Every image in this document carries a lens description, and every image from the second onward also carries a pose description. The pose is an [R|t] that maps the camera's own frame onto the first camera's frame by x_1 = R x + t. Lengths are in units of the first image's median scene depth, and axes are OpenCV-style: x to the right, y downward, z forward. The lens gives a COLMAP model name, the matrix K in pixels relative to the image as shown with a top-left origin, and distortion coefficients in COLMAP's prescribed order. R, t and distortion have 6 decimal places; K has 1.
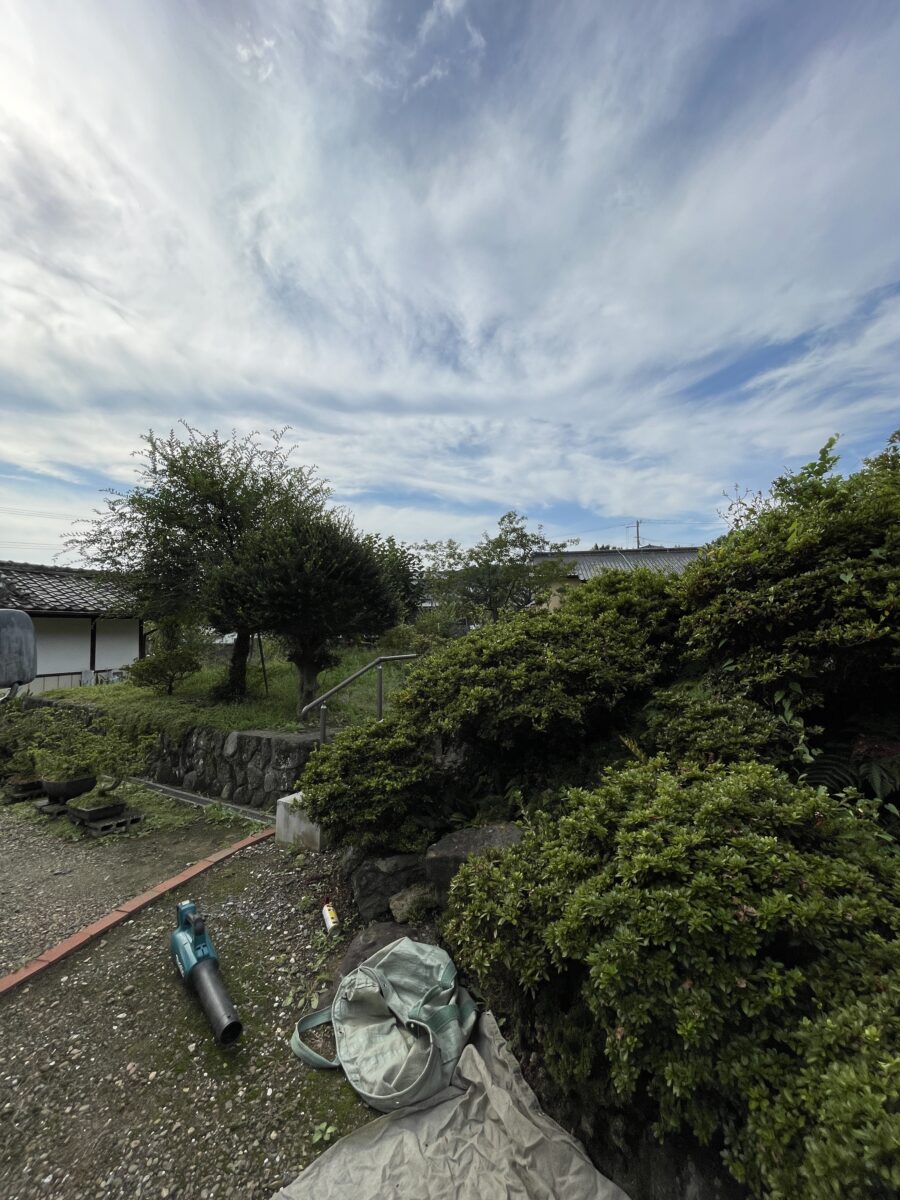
lens RADIAL K [[482.4, 0, 455.8], [0, 482.4, 599.5], [0, 0, 1]] dist [-0.004421, -0.000508]
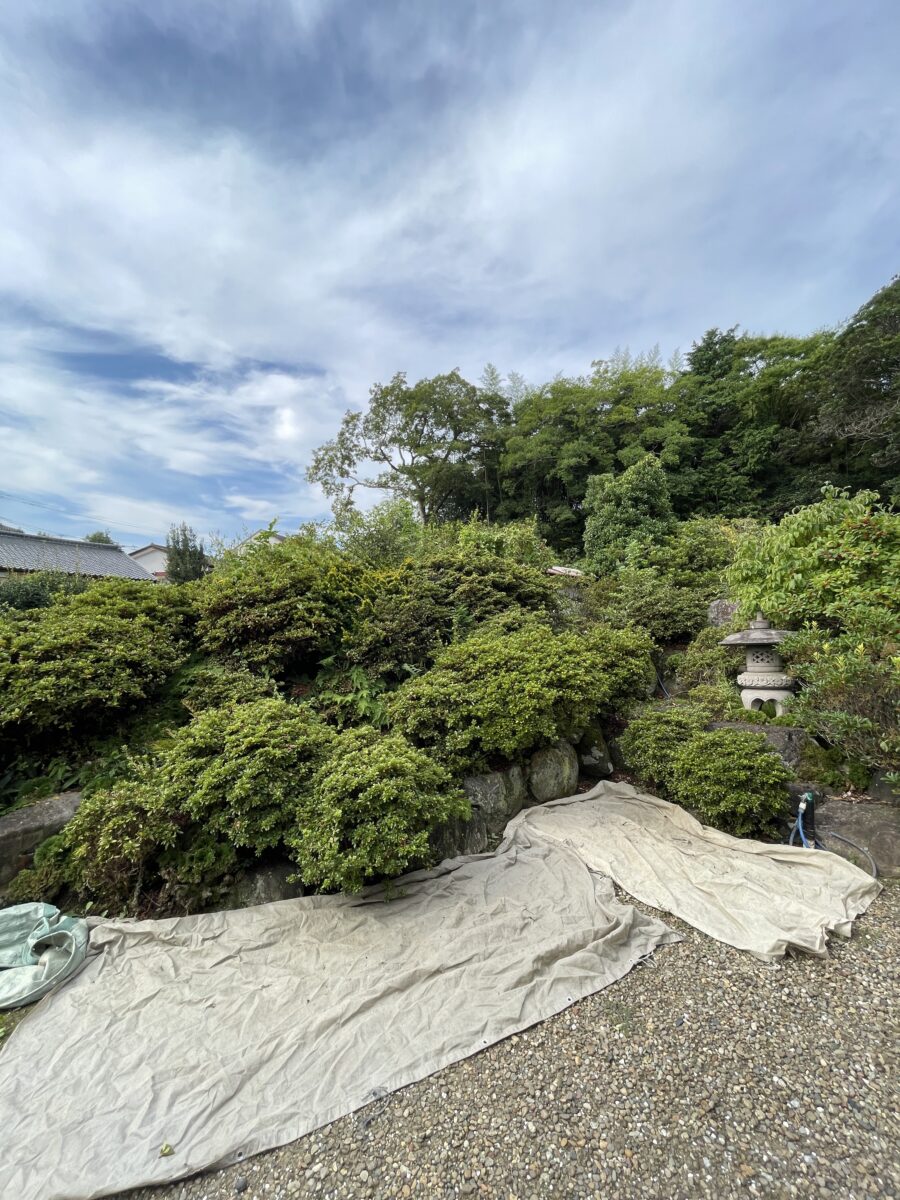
lens RADIAL K [[482.4, 0, 455.8], [0, 482.4, 599.5], [0, 0, 1]] dist [-0.004421, -0.000508]
pose [[0.387644, 0.075928, 0.918677, -0.263871], [-0.071266, 0.996088, -0.052254, -0.004873], [-0.919050, -0.045215, 0.391539, -0.131606]]
